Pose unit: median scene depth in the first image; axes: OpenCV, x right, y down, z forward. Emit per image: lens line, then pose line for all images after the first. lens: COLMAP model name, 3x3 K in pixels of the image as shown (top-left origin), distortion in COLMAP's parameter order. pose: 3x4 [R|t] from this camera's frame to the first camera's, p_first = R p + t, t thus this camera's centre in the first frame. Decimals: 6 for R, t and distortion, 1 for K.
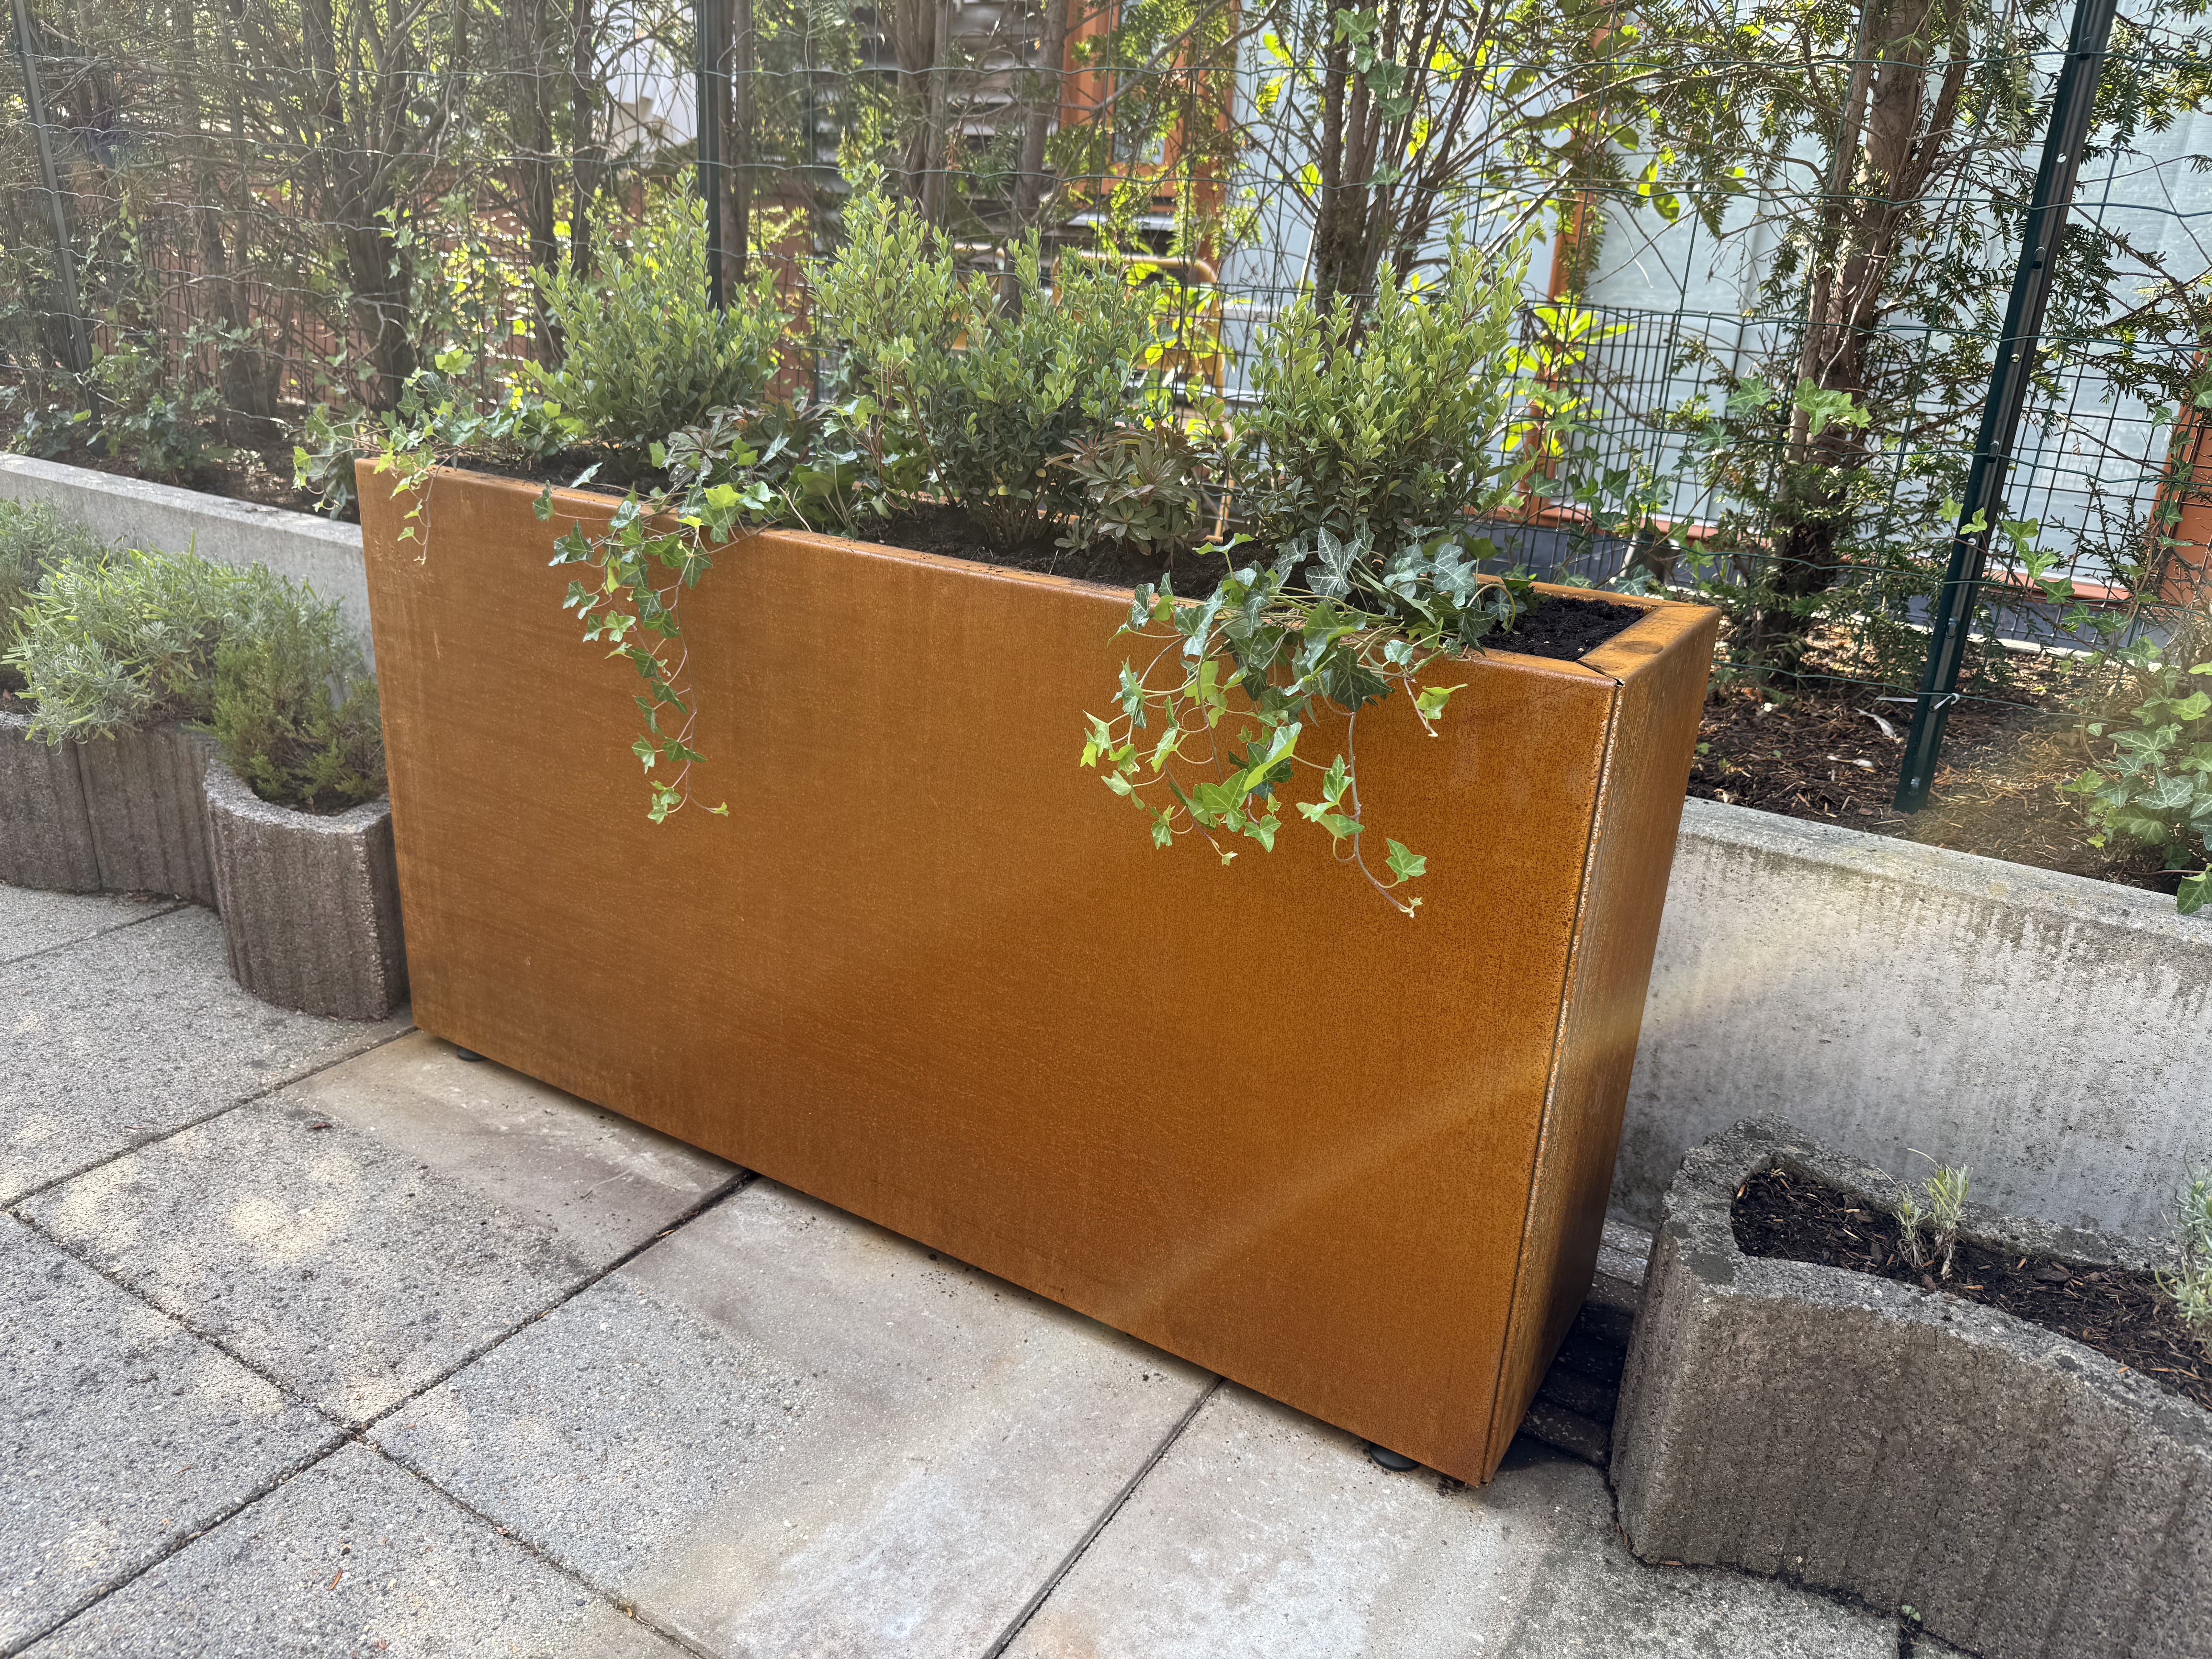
lens RADIAL K [[1552.2, 0, 1106.0], [0, 1552.2, 829.5], [0, 0, 1]] dist [-0.016512, 0.003143]
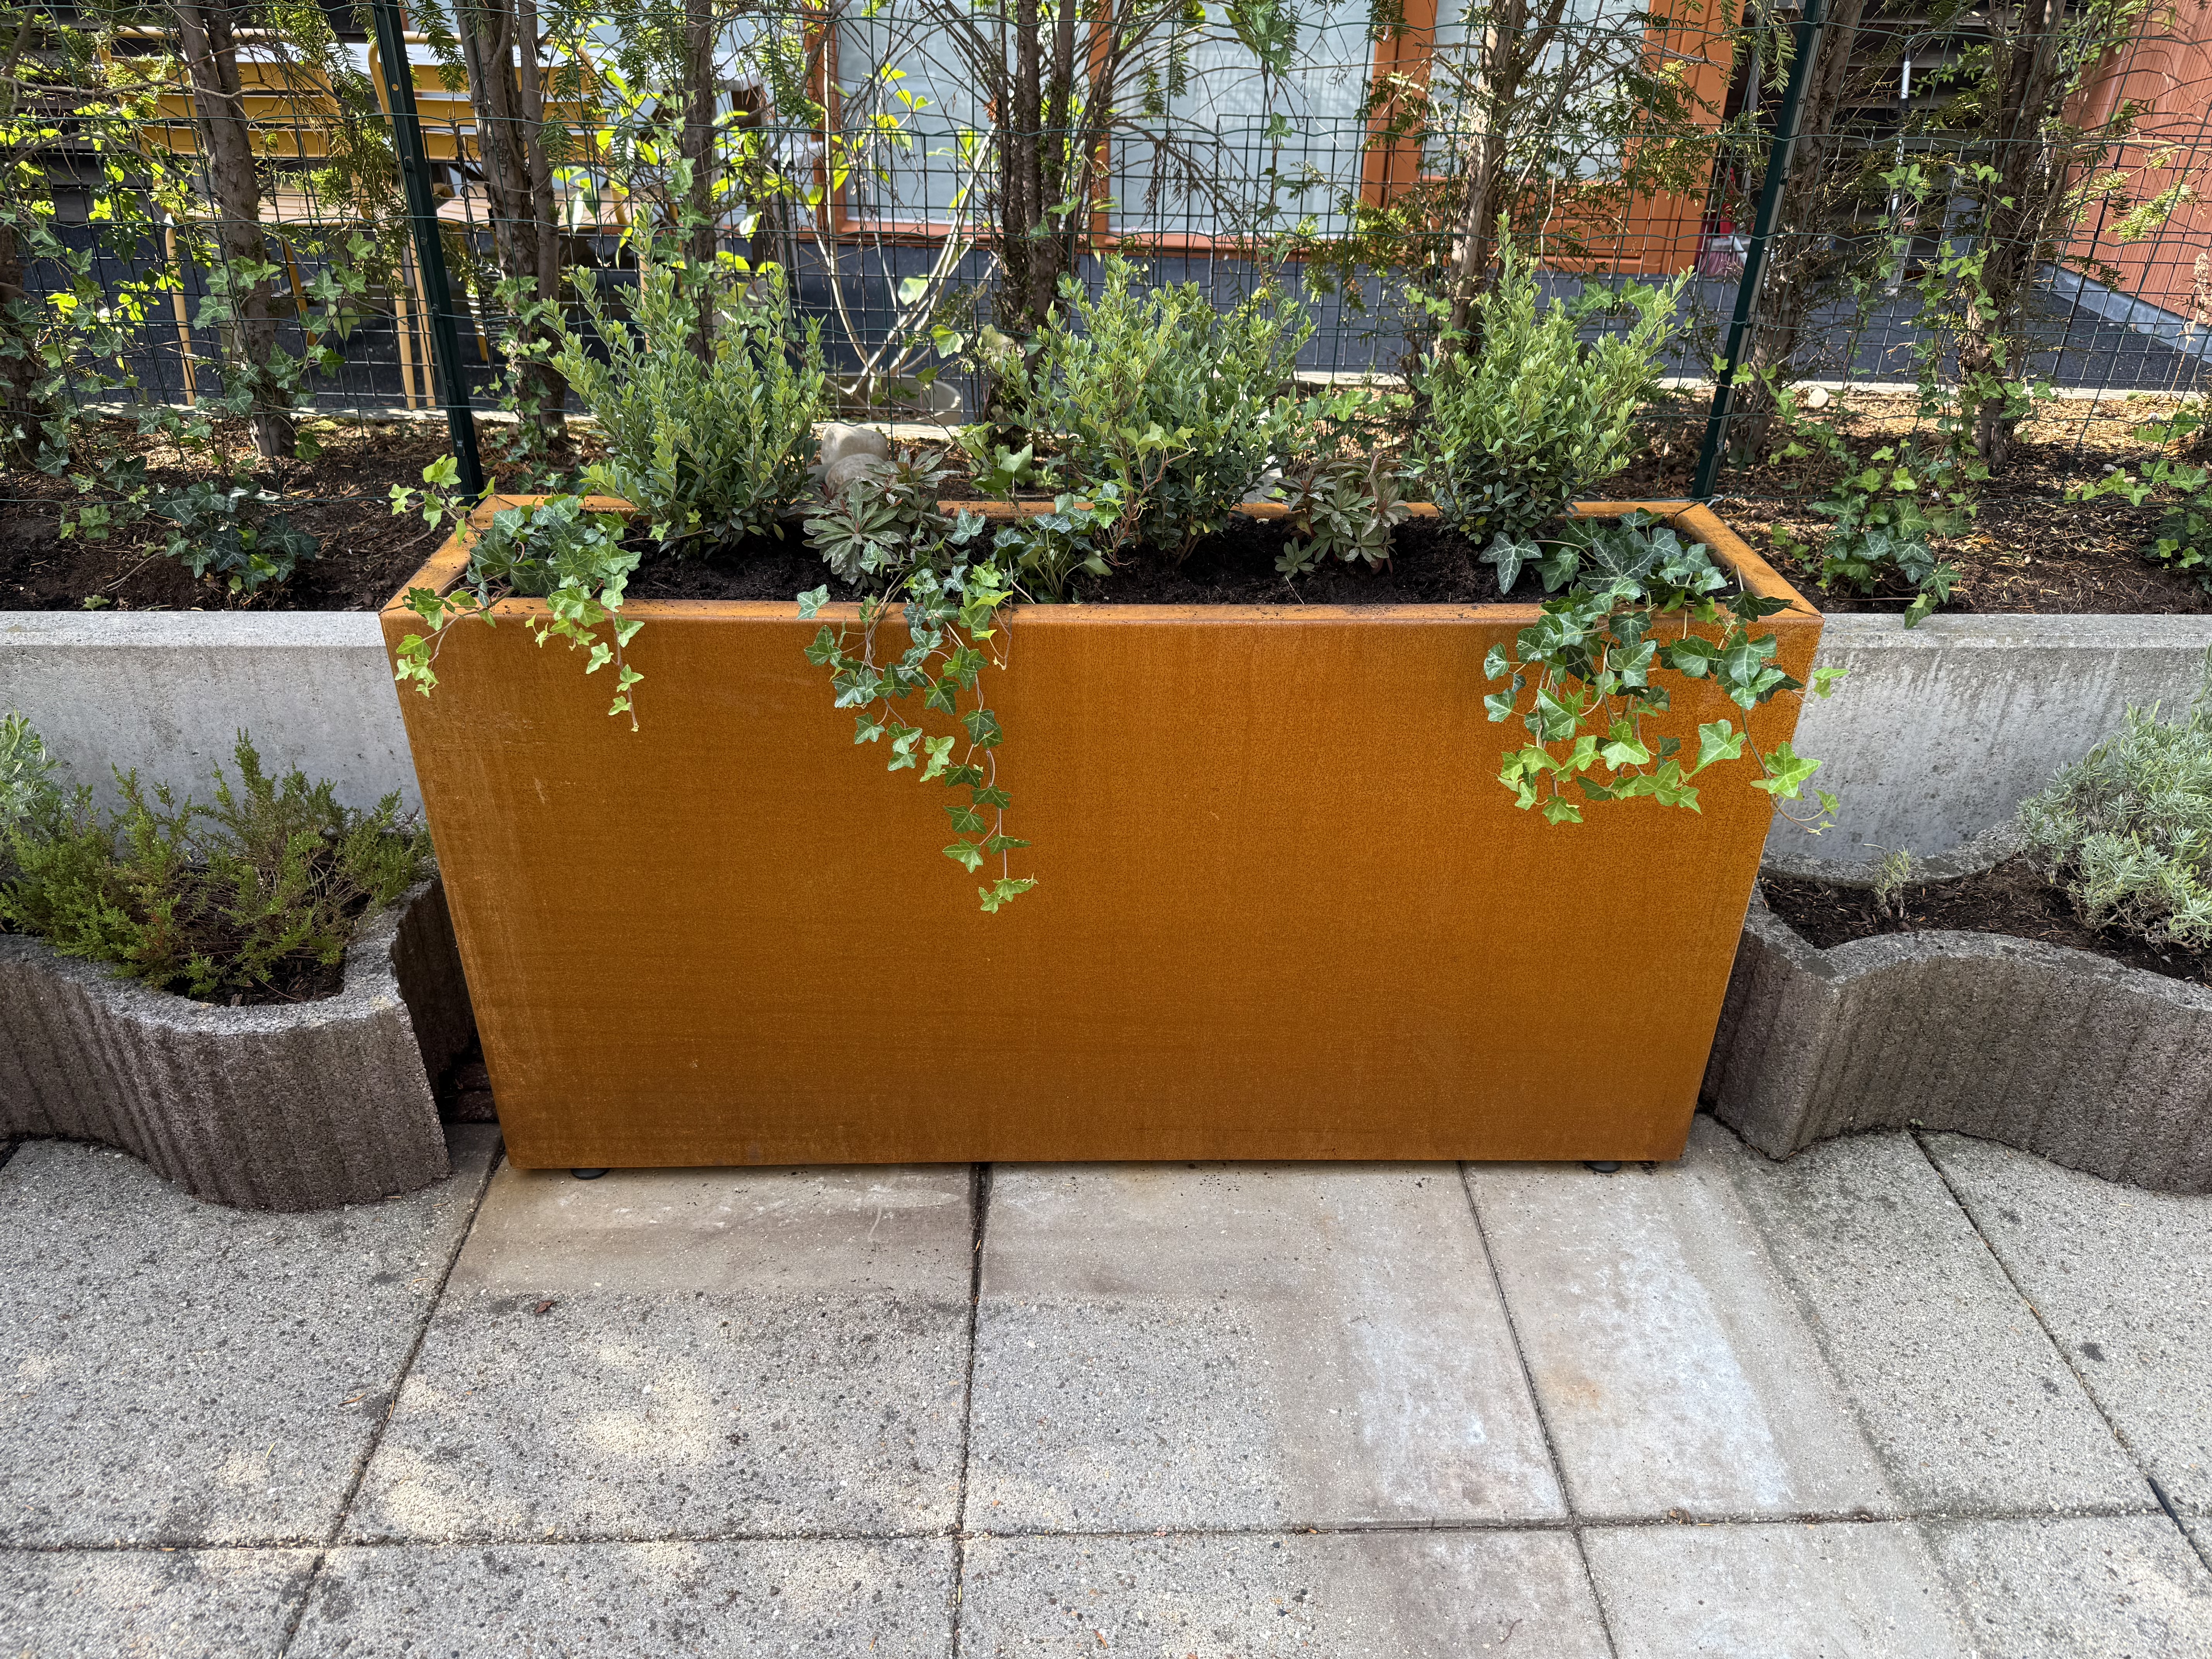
lens RADIAL K [[1523.5, 0, 1106.0], [0, 1523.5, 829.5], [0, 0, 1]] dist [0.006052, -0.003491]
pose [[0.846256, -0.314279, 0.430208, -0.620778], [0.218992, 0.941306, 0.256875, -0.294274], [-0.485688, -0.123170, 0.865411, 0.064089]]
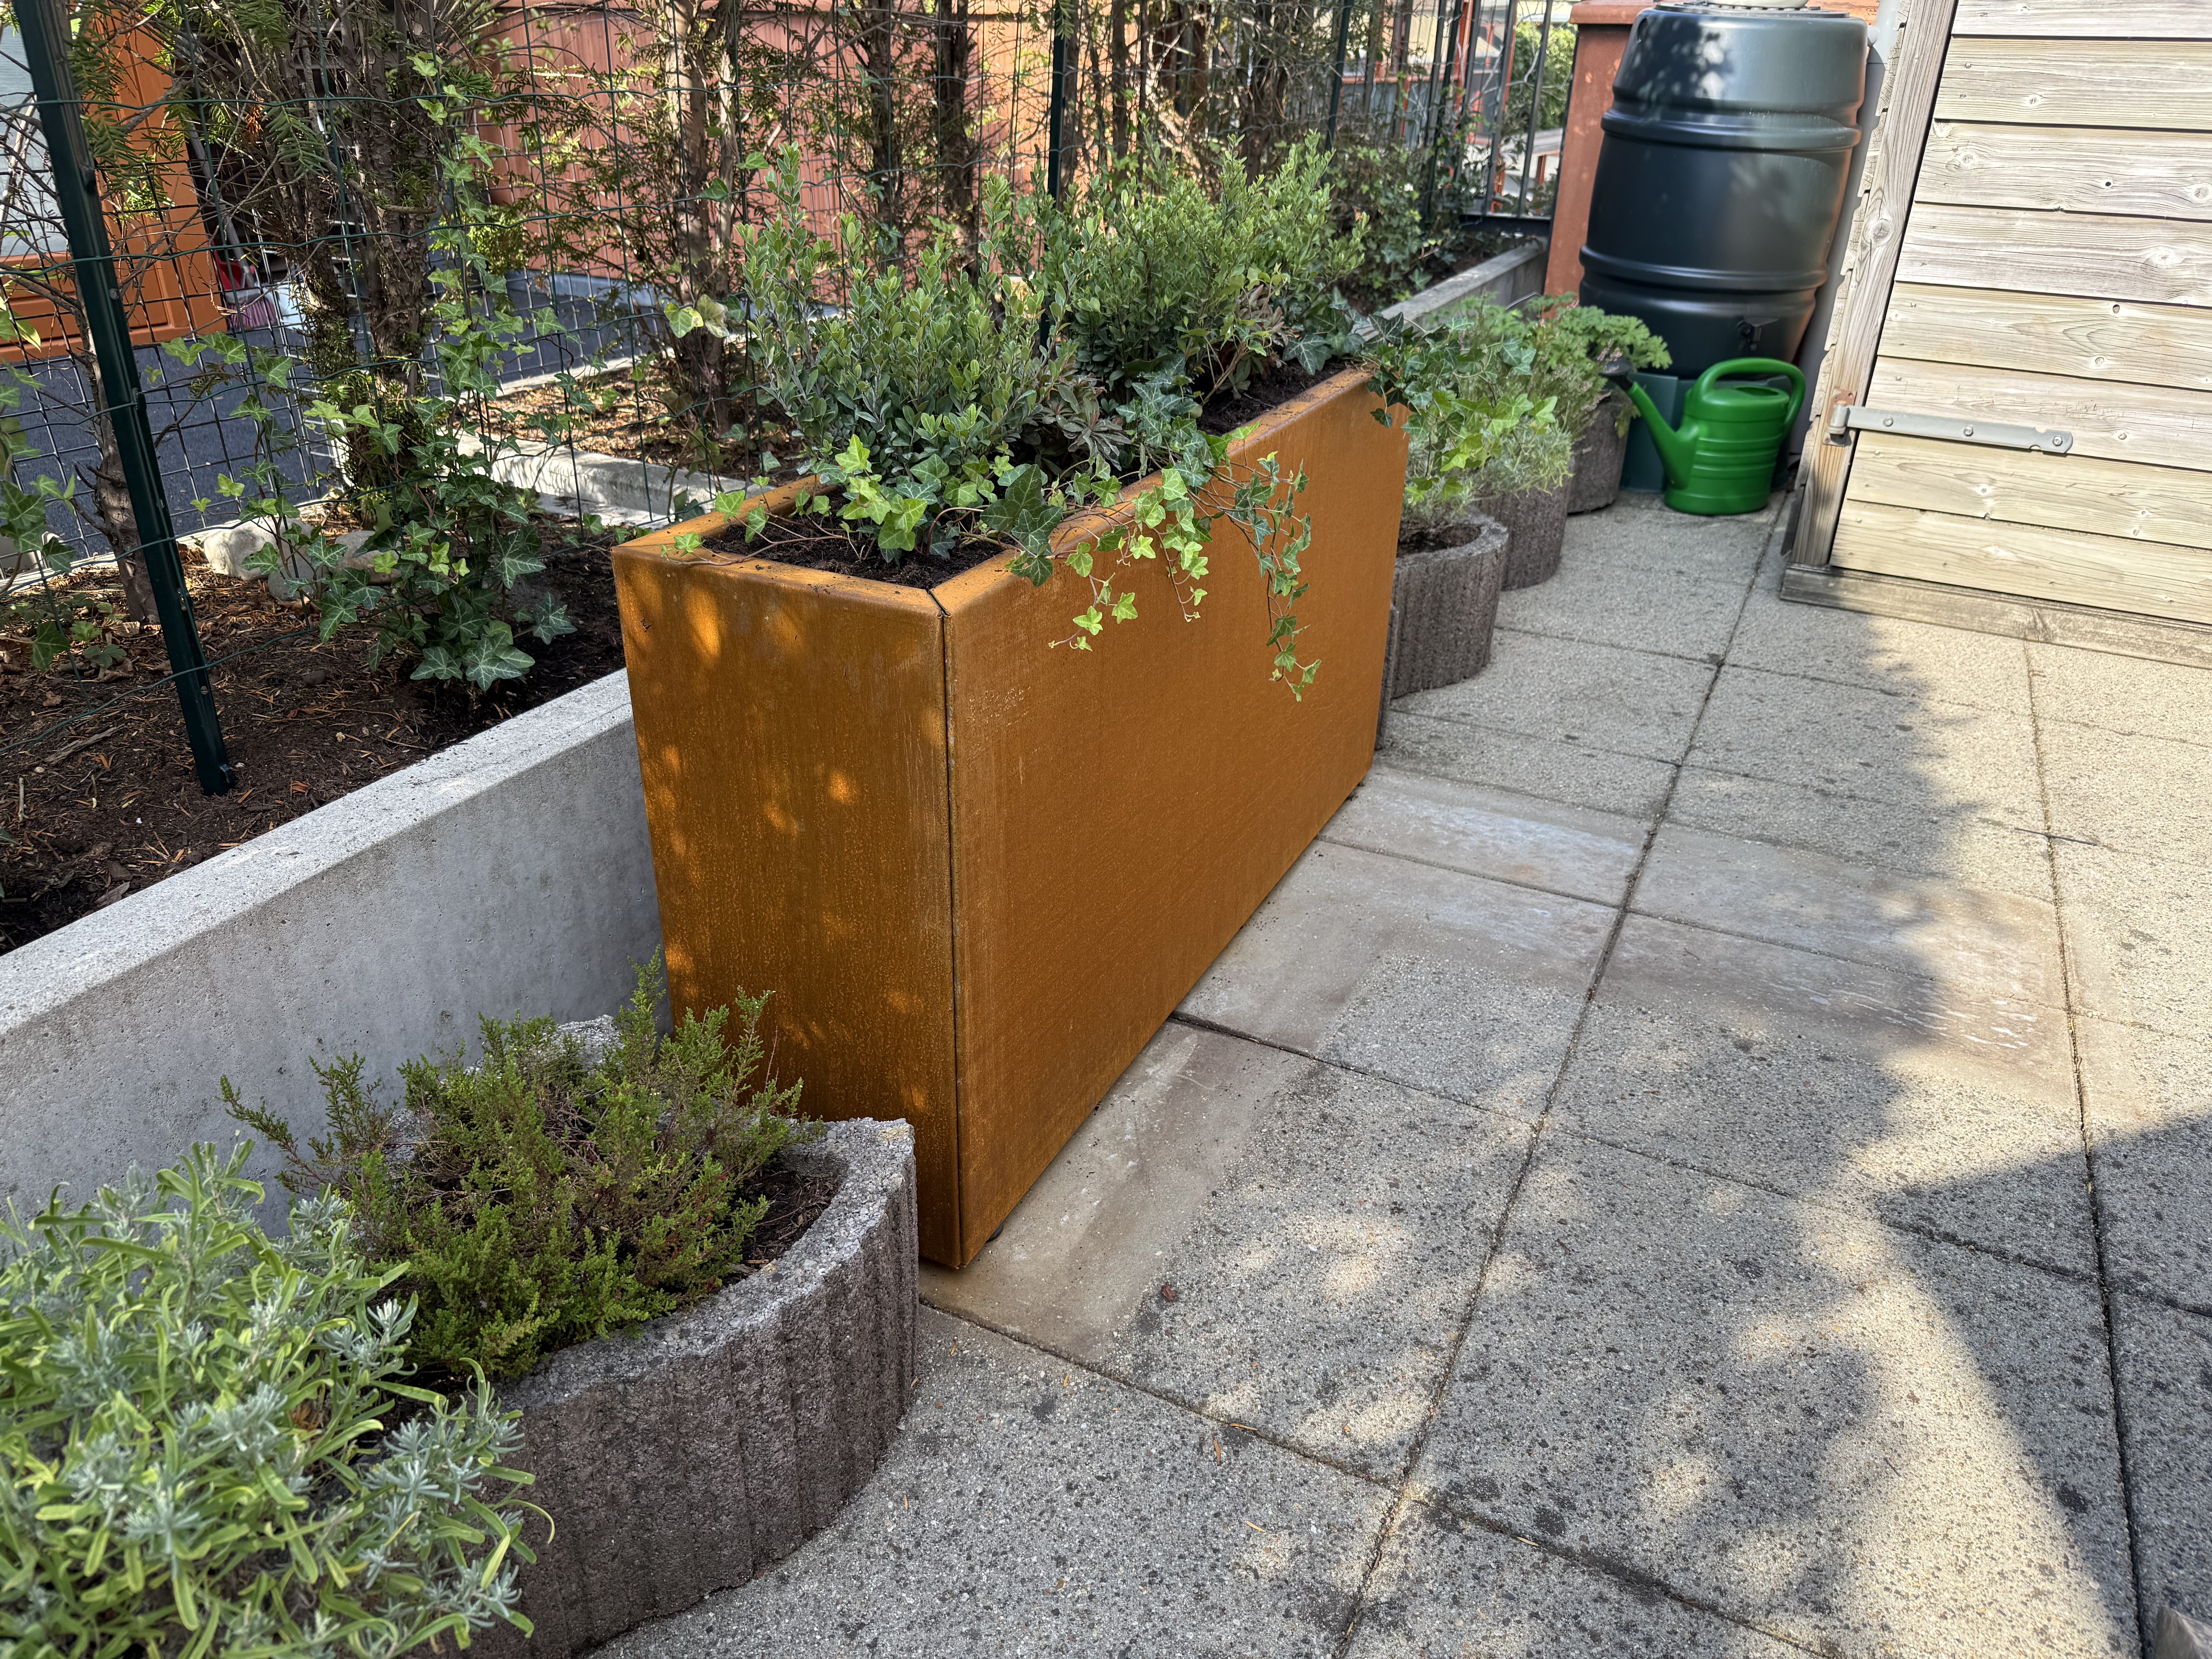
lens RADIAL K [[1580.5, 0, 1079.9], [0, 1580.5, 834.8], [0, 0, 1]] dist [0.110372, -0.001251]
pose [[-0.077062, -0.502239, 0.861288, -1.375116], [0.323255, 0.804607, 0.498109, -0.588274], [-0.943169, 0.316801, 0.100347, 1.024561]]
